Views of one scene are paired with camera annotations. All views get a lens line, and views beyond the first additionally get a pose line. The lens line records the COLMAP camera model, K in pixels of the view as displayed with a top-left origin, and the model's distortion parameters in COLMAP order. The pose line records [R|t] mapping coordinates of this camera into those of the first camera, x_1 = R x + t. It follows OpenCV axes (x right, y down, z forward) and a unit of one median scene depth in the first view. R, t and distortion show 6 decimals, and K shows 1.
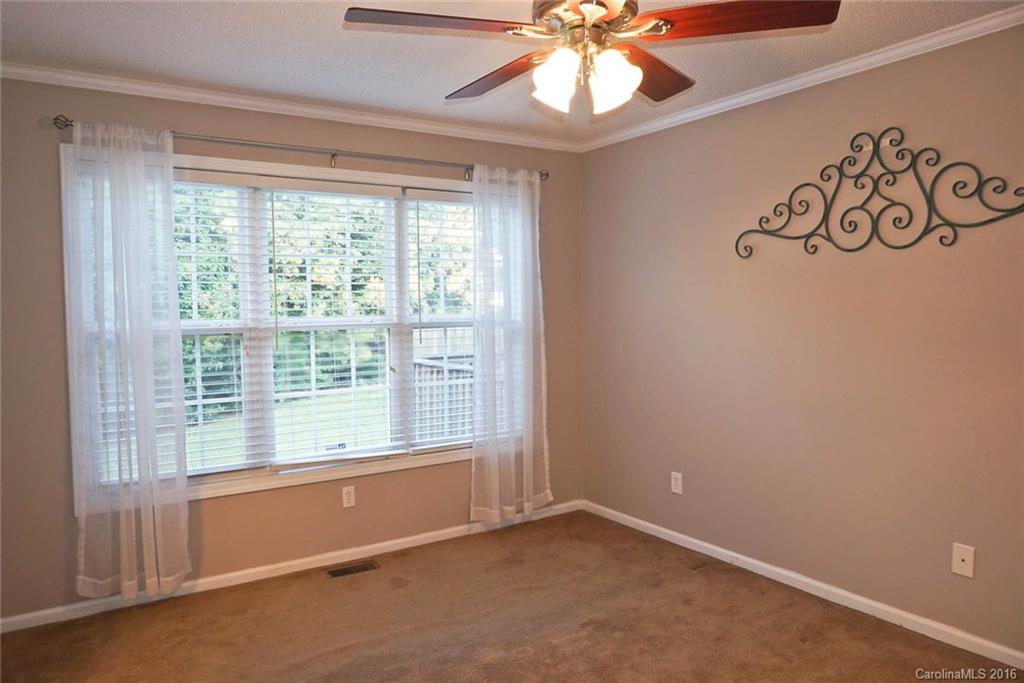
lens RADIAL K [[694.3, 0, 507.5], [0, 694.3, 340.3], [0, 0, 1]] dist [-0.011569, 0.004912]
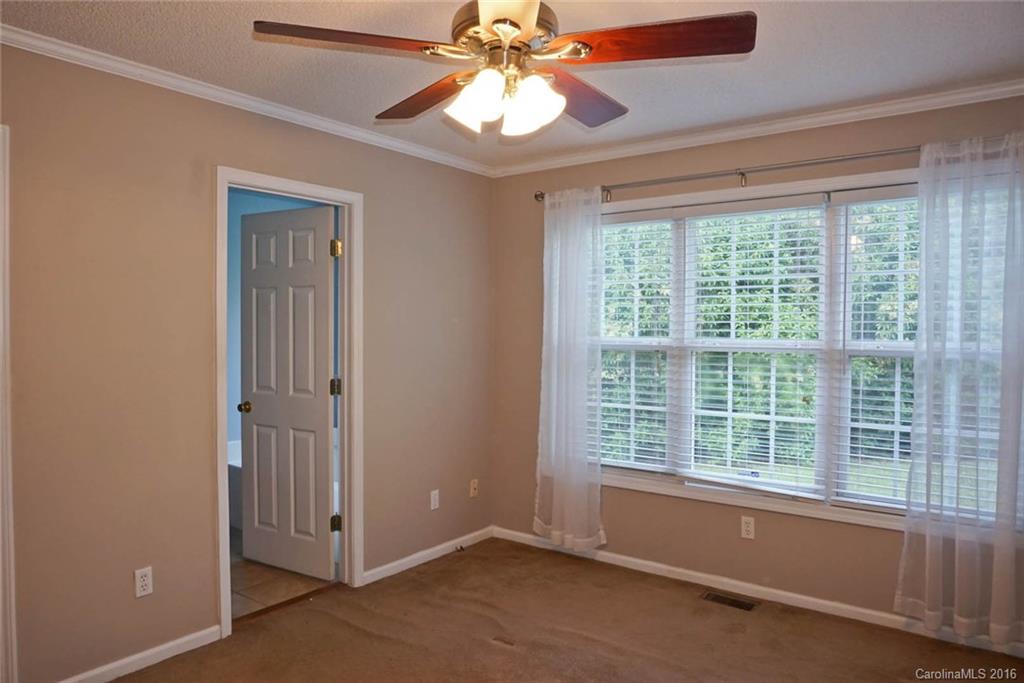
lens RADIAL K [[694.3, 0, 508.0], [0, 694.3, 340.6], [0, 0, 1]] dist [-0.011569, 0.004912]
pose [[0.366294, 0.033497, -0.929896, 0.549299], [-0.058383, 0.998210, 0.012961, -0.025566], [0.928666, 0.049542, 0.367594, 0.345340]]
